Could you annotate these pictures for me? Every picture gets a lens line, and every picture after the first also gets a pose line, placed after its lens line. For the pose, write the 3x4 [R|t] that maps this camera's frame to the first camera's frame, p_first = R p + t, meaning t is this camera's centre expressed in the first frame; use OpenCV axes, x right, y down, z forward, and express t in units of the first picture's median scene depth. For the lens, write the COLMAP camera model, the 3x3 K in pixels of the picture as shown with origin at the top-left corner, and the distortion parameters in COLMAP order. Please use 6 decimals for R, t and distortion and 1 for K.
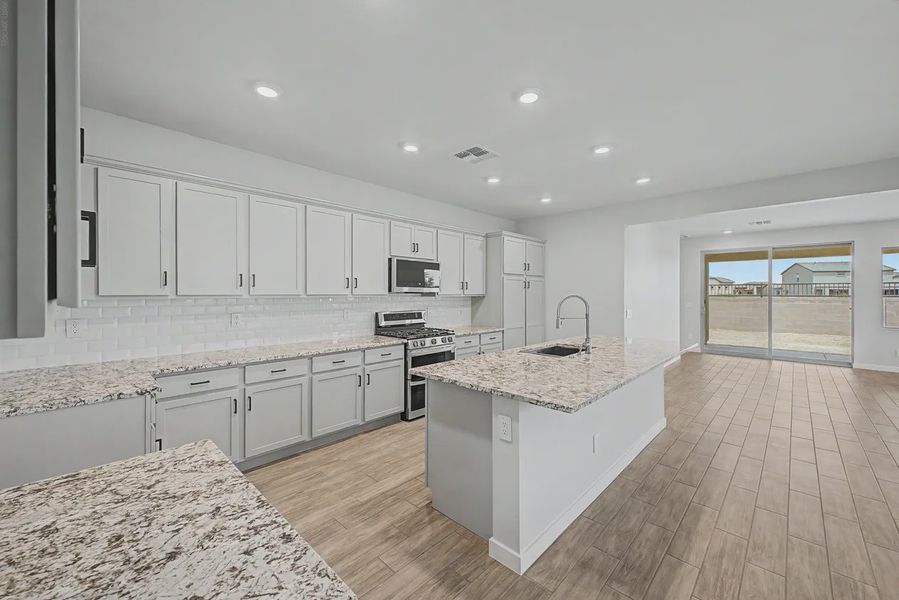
lens RADIAL K [[355.4, 0, 448.4], [0, 355.4, 293.5], [0, 0, 1]] dist [0.006083, -0.000857]
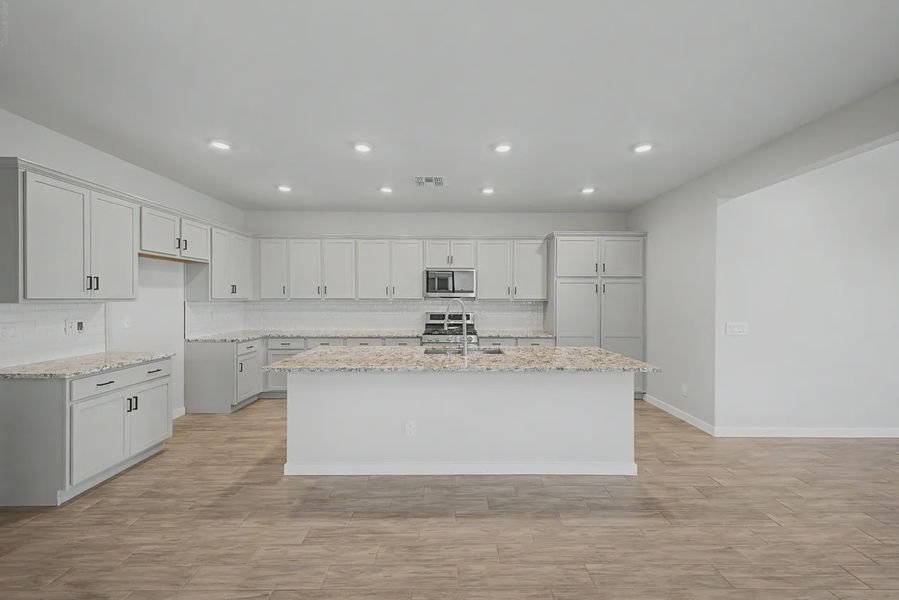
lens RADIAL K [[355.4, 0, 453.6], [0, 355.4, 302.1], [0, 0, 1]] dist [0.006083, -0.000857]
pose [[0.699656, 0.008029, -0.714435, 0.773573], [-0.001657, 0.999952, 0.009615, 0.002517], [0.714478, -0.005544, 0.699636, 0.181279]]
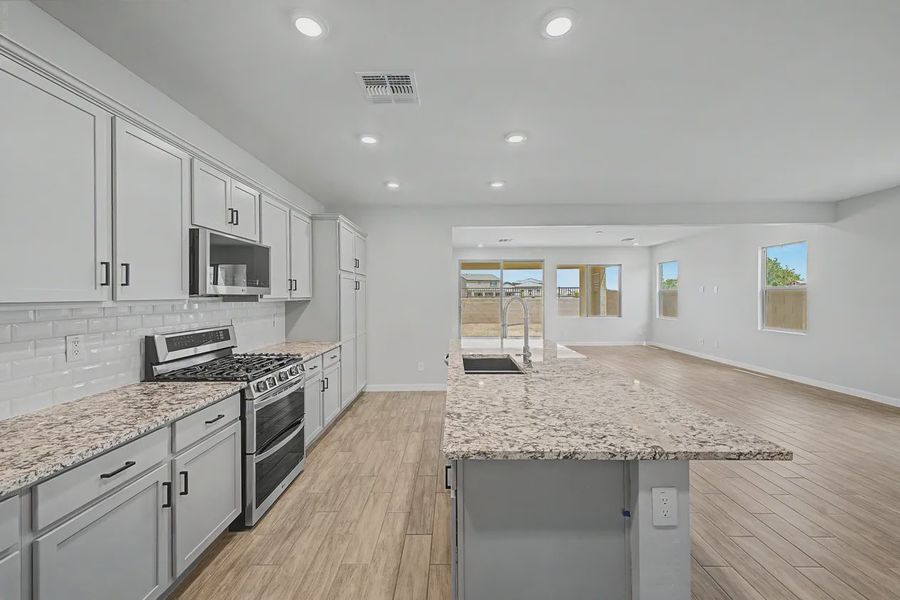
lens RADIAL K [[355.8, 0, 452.6], [0, 355.8, 297.0], [0, 0, 1]] dist [0.006083, -0.000857]
pose [[0.715887, -0.004273, 0.698203, -0.248137], [0.001197, 0.999987, 0.004893, -0.002672], [-0.698215, -0.002667, 0.715883, 0.351451]]
